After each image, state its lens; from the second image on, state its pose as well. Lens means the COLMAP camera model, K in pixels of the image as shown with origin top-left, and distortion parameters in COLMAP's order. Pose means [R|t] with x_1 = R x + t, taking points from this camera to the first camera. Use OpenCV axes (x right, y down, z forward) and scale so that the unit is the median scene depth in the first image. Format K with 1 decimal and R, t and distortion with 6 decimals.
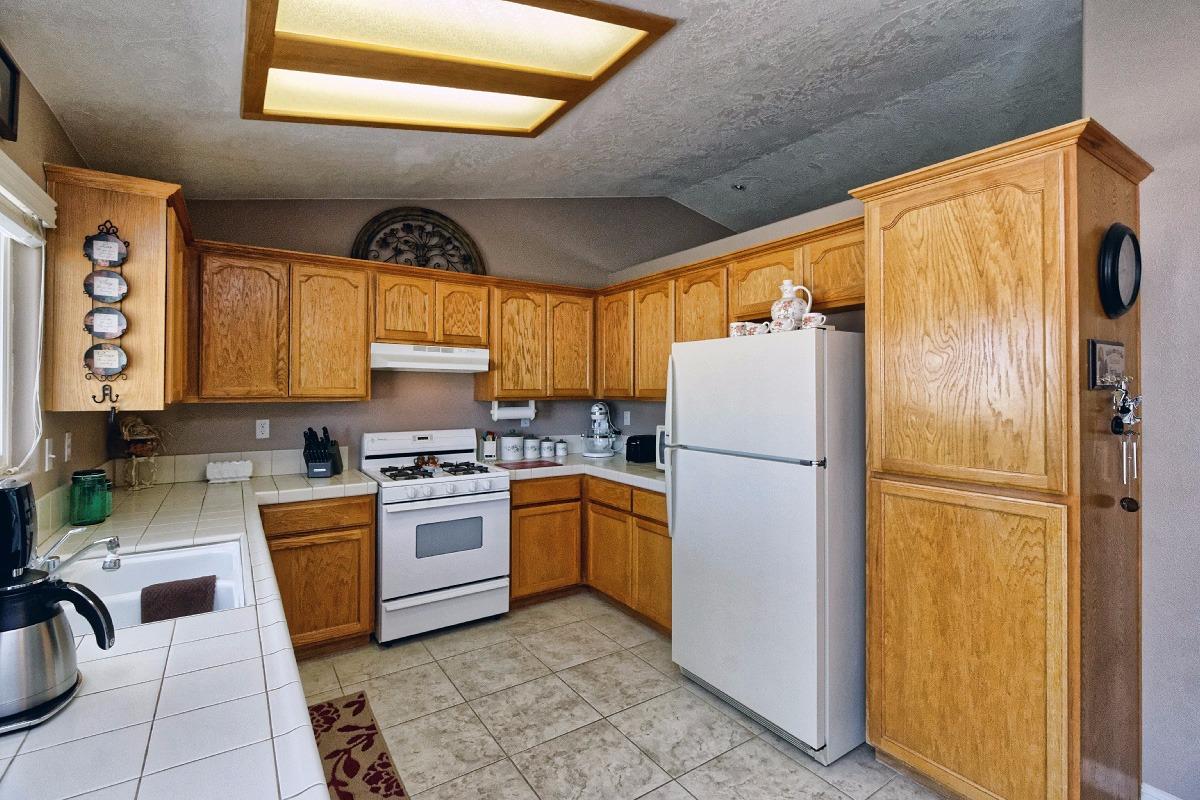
lens RADIAL K [[550.1, 0, 605.7], [0, 550.1, 382.8], [0, 0, 1]] dist [0.005529, -0.001069]
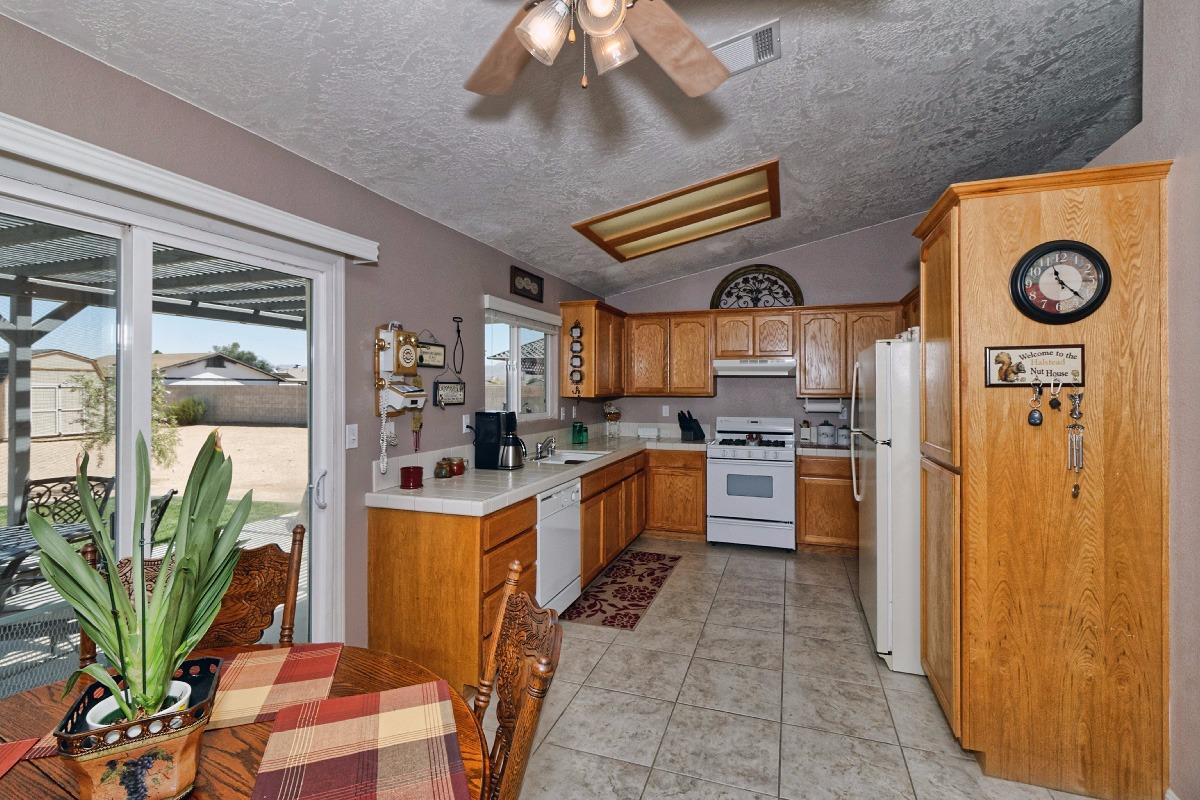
lens RADIAL K [[550.1, 0, 601.0], [0, 550.1, 381.4], [0, 0, 1]] dist [0.005529, -0.001069]
pose [[0.598135, -0.010835, -0.801322, 0.786223], [0.007290, 0.999941, -0.008079, 0.001321], [0.801362, -0.001010, 0.598179, -0.266986]]
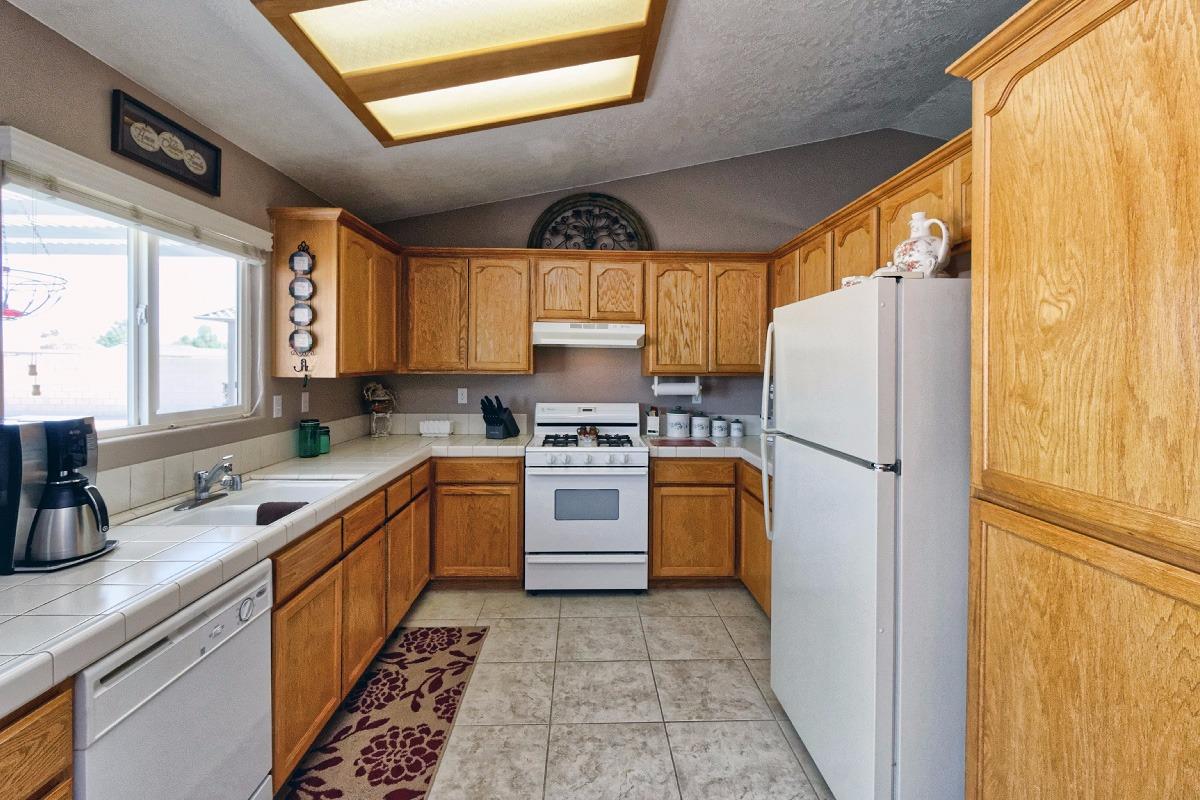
lens RADIAL K [[550.1, 0, 602.0], [0, 550.1, 367.0], [0, 0, 1]] dist [0.005529, -0.001069]
pose [[0.845929, 0.005496, -0.533267, 0.339032], [0.001277, 0.999923, 0.012331, 0.005804], [0.533293, -0.011112, 0.845857, 0.151870]]
